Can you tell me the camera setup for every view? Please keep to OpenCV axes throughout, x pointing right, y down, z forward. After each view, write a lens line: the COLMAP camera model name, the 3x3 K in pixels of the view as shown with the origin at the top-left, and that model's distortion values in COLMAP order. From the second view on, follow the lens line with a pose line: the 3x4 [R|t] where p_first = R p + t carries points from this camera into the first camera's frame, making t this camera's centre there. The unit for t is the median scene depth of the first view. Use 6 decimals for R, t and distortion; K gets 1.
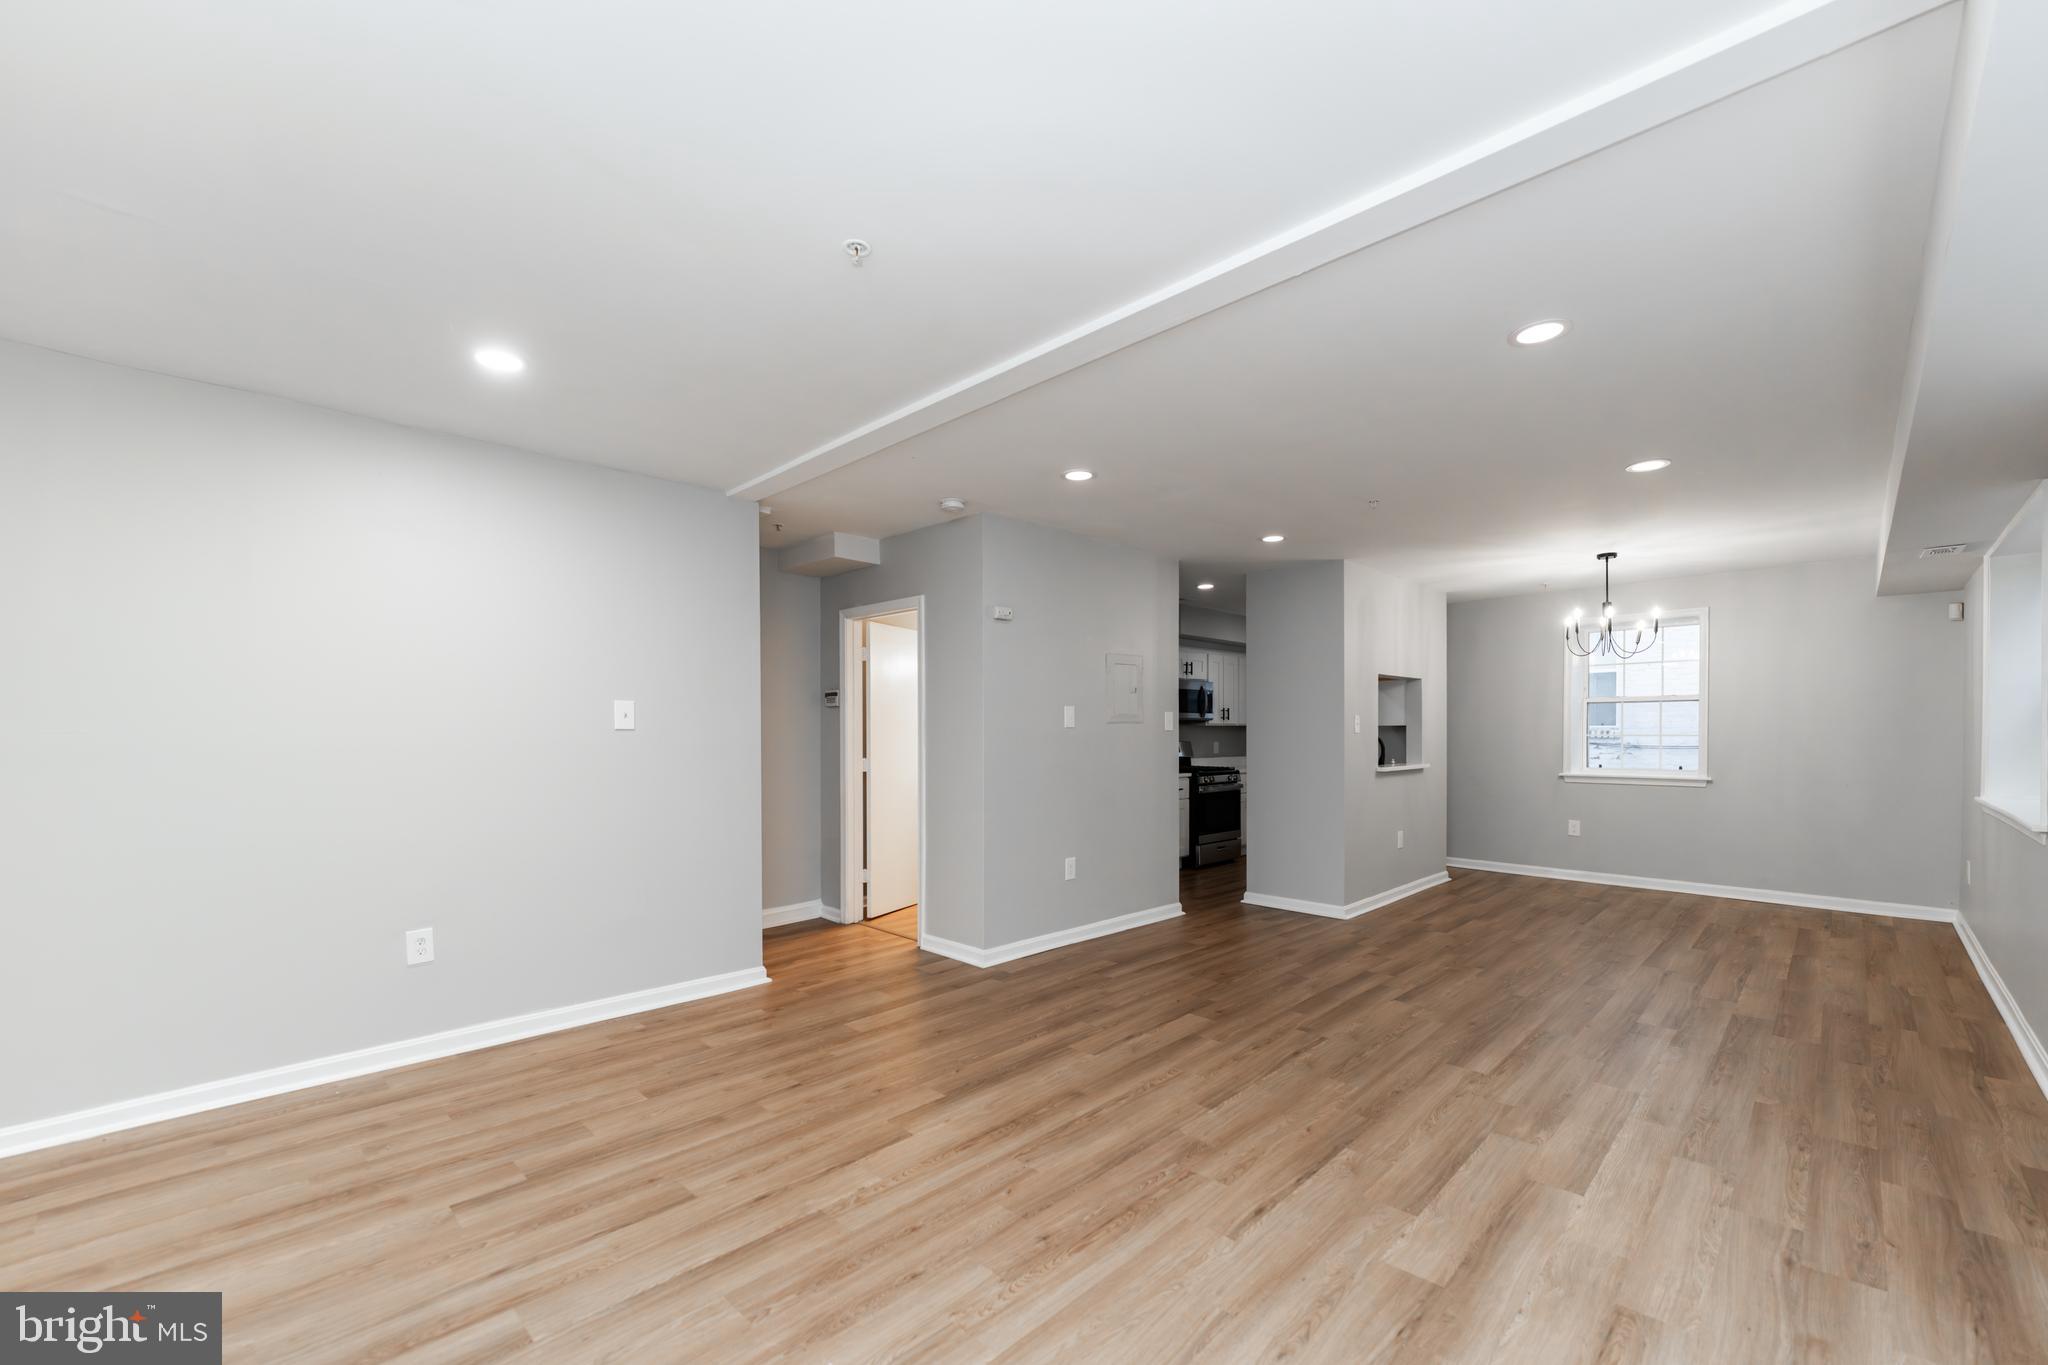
lens RADIAL K [[839.9, 0, 1028.2], [0, 839.9, 731.3], [0, 0, 1]] dist [-0.001601, -0.000193]
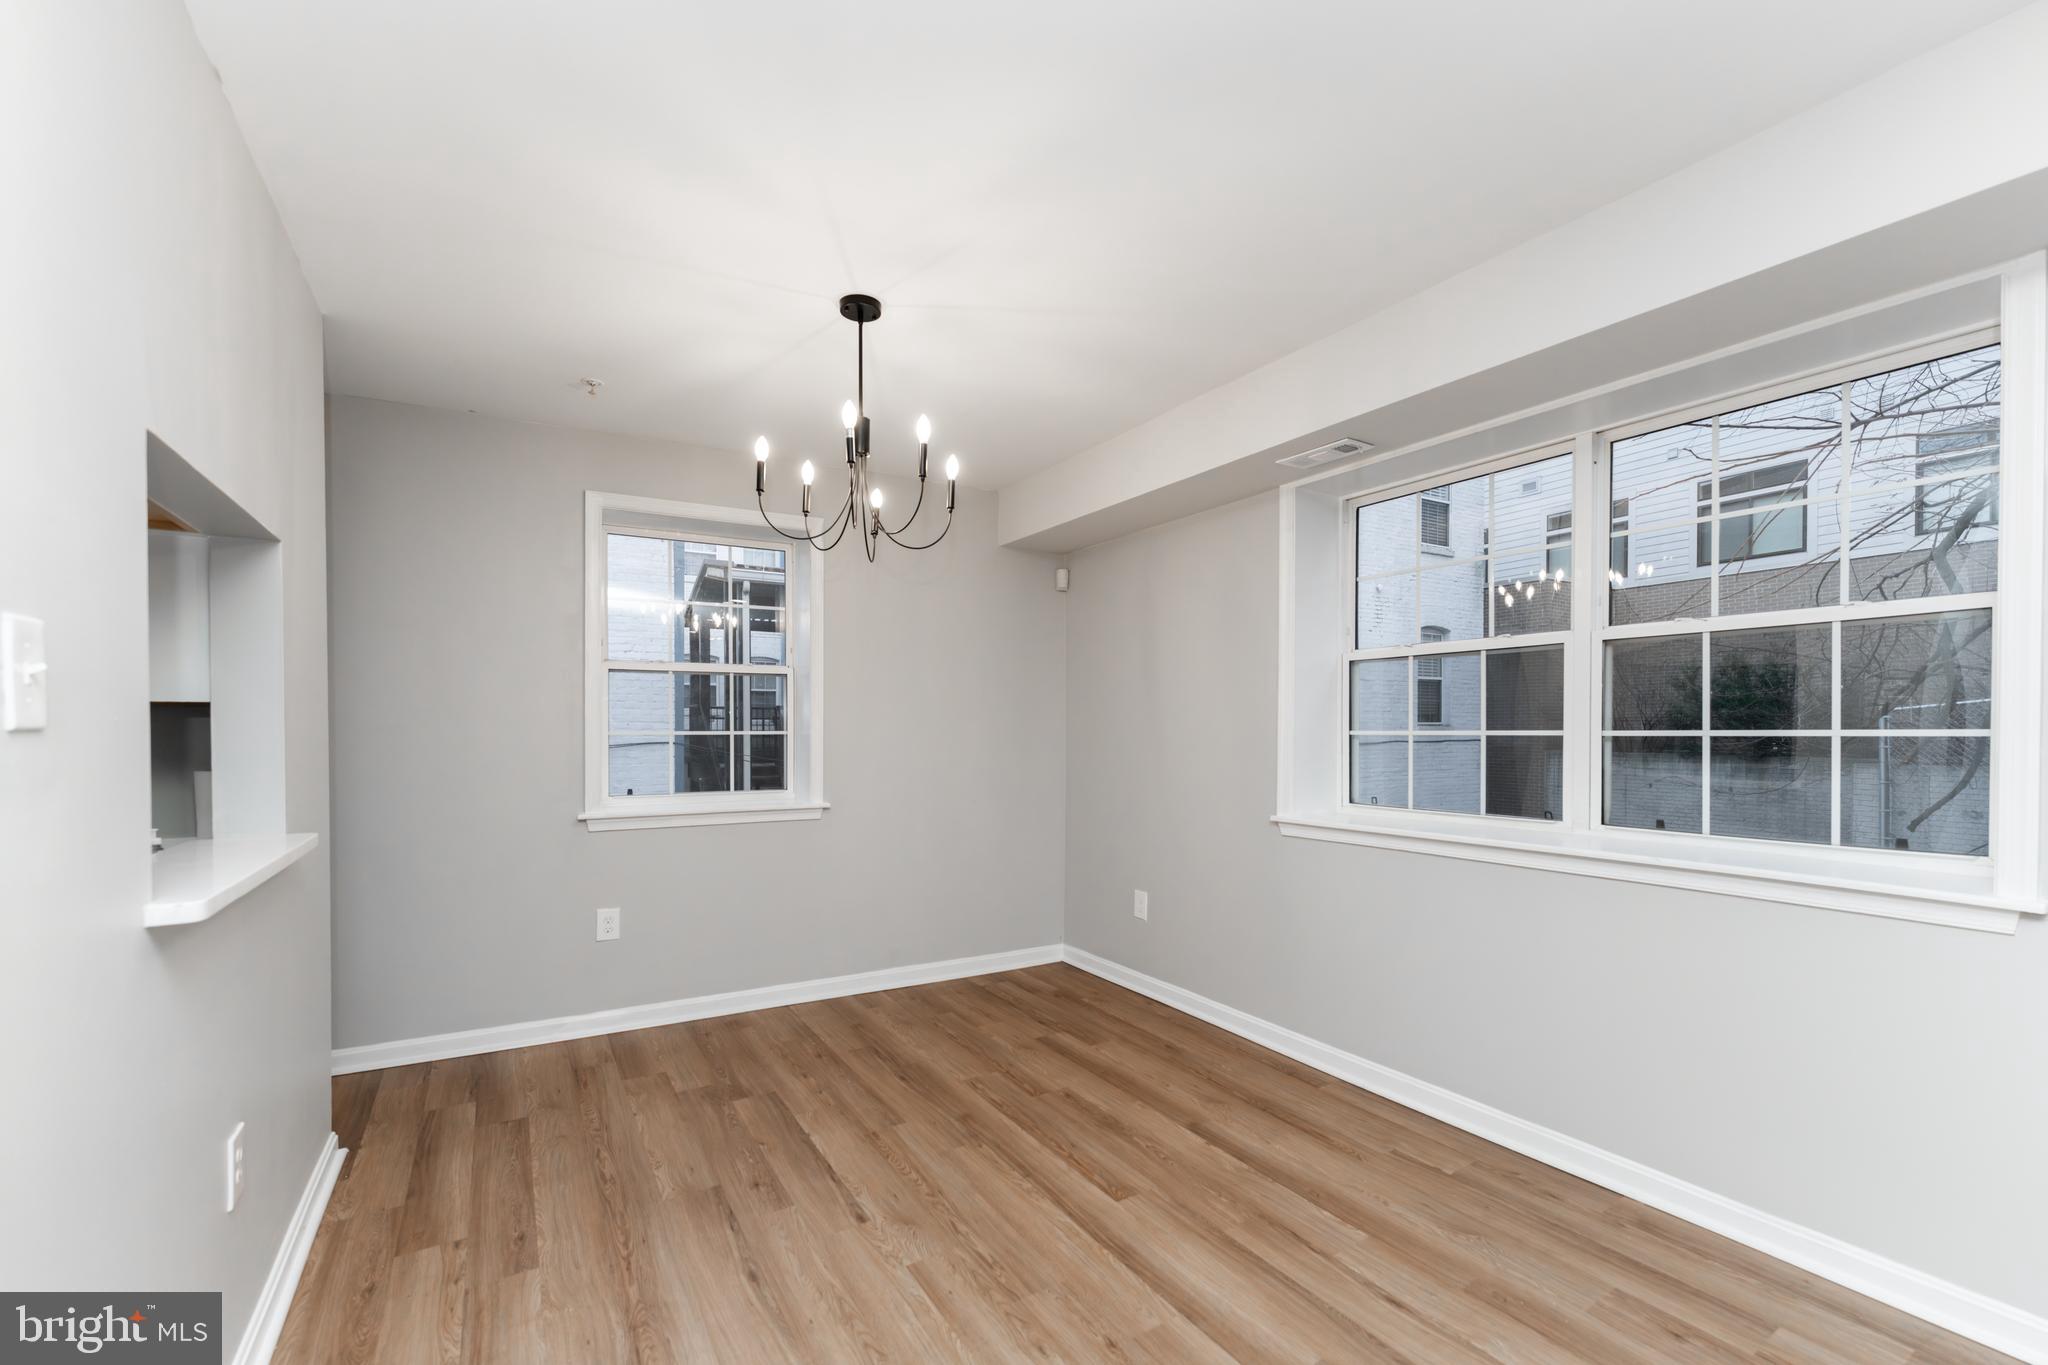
lens RADIAL K [[849.5, 0, 1021.0], [0, 849.5, 716.0], [0, 0, 1]] dist [0.001757, 0.000105]
pose [[0.241580, 0.015396, 0.970259, 0.586546], [-0.001431, 0.999879, -0.015510, 0.005409], [-0.970380, 0.002358, 0.241573, 1.659993]]
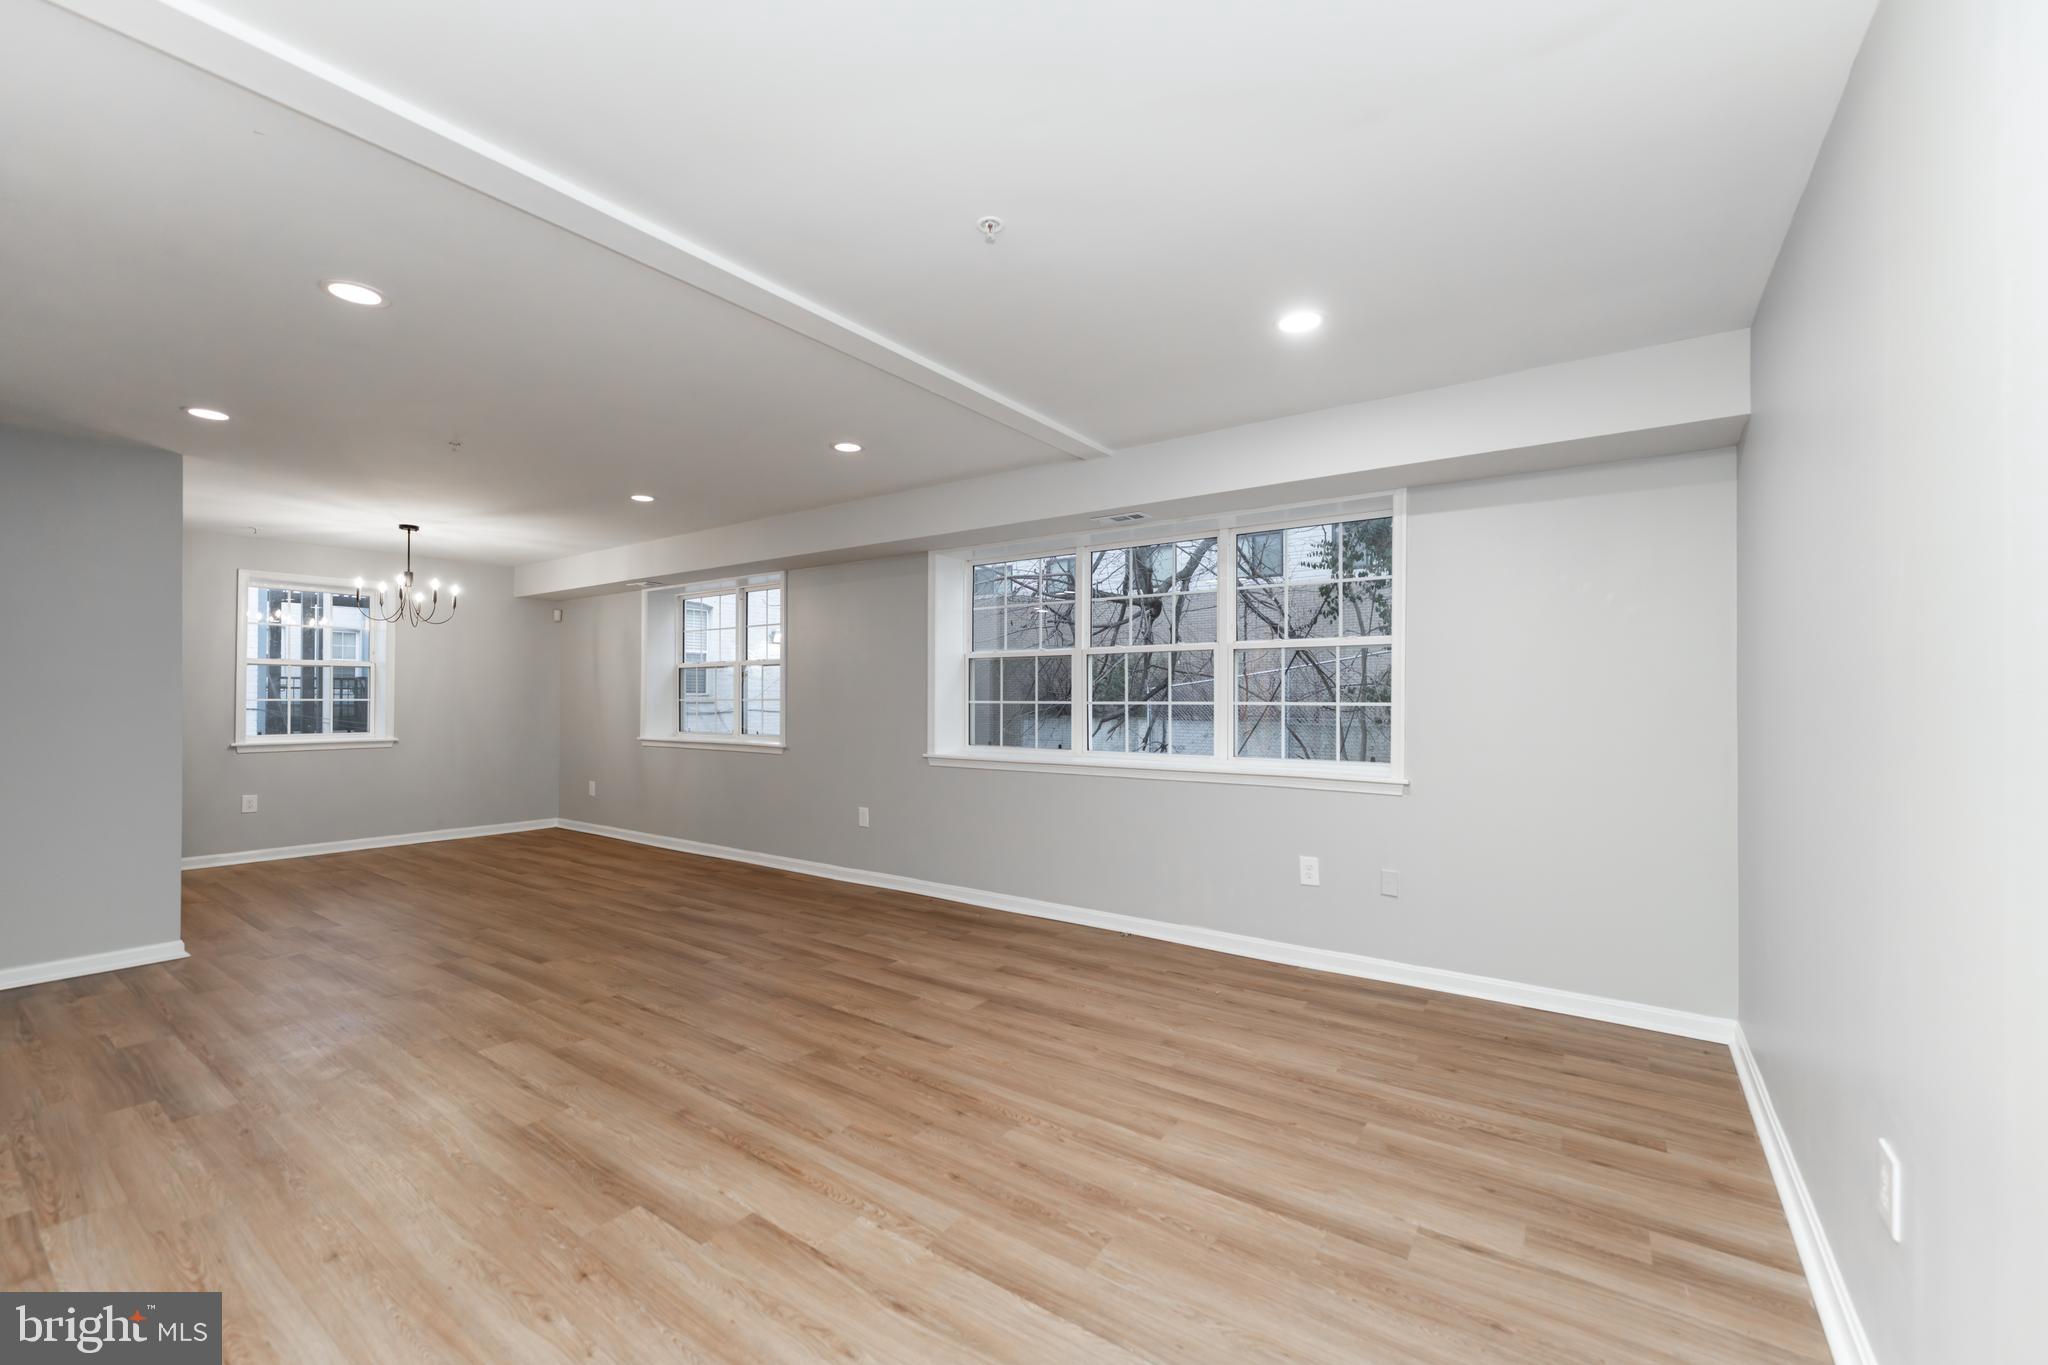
lens RADIAL K [[821.6, 0, 1026.6], [0, 821.6, 680.8], [0, 0, 1]] dist [0.000496, -0.000165]
pose [[-0.165719, 0.022394, 0.985919, -0.895643], [-0.003822, 0.999720, -0.023350, 0.005439], [-0.986166, -0.007637, -0.165587, 0.839236]]
